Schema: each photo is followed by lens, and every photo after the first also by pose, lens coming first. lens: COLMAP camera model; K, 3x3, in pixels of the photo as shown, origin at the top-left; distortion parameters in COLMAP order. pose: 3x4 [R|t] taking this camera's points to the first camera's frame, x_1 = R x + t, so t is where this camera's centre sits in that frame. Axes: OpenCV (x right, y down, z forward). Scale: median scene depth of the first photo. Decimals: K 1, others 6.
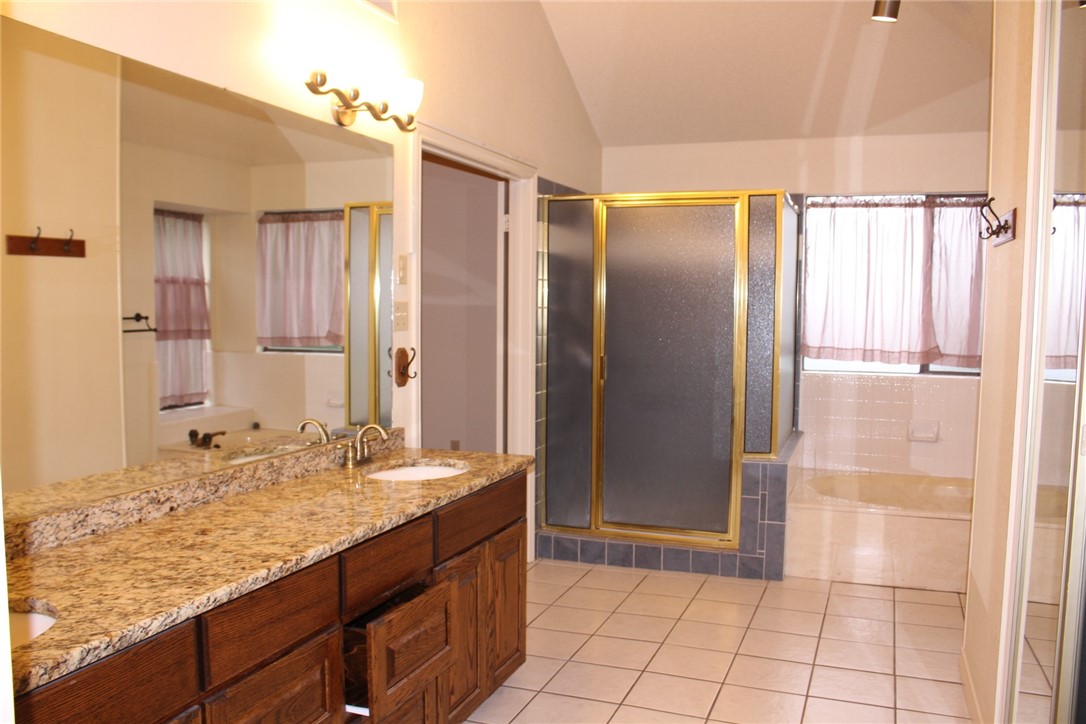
lens RADIAL K [[909.9, 0, 540.4], [0, 909.9, 365.9], [0, 0, 1]] dist [-0.149499, 0.117093]
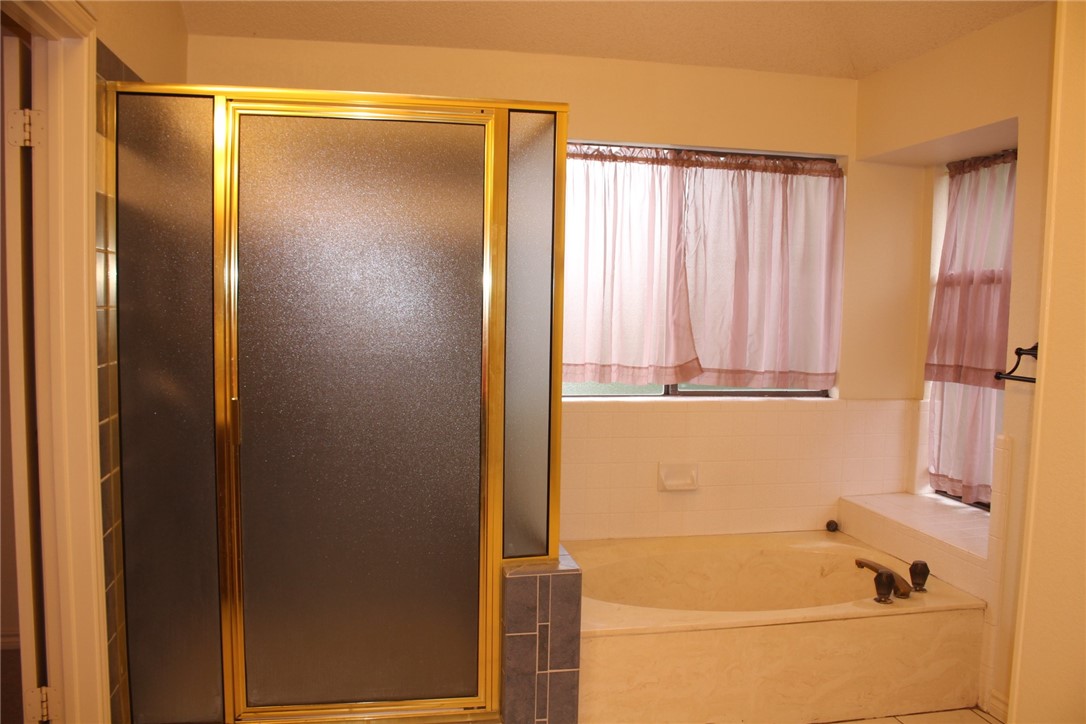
lens RADIAL K [[909.9, 0, 547.9], [0, 909.9, 363.2], [0, 0, 1]] dist [-0.149499, 0.117093]
pose [[0.847809, -0.030389, 0.529430, -0.047896], [0.026301, 0.999538, 0.015257, -0.033371], [-0.529649, 0.000990, 0.848216, 0.444580]]
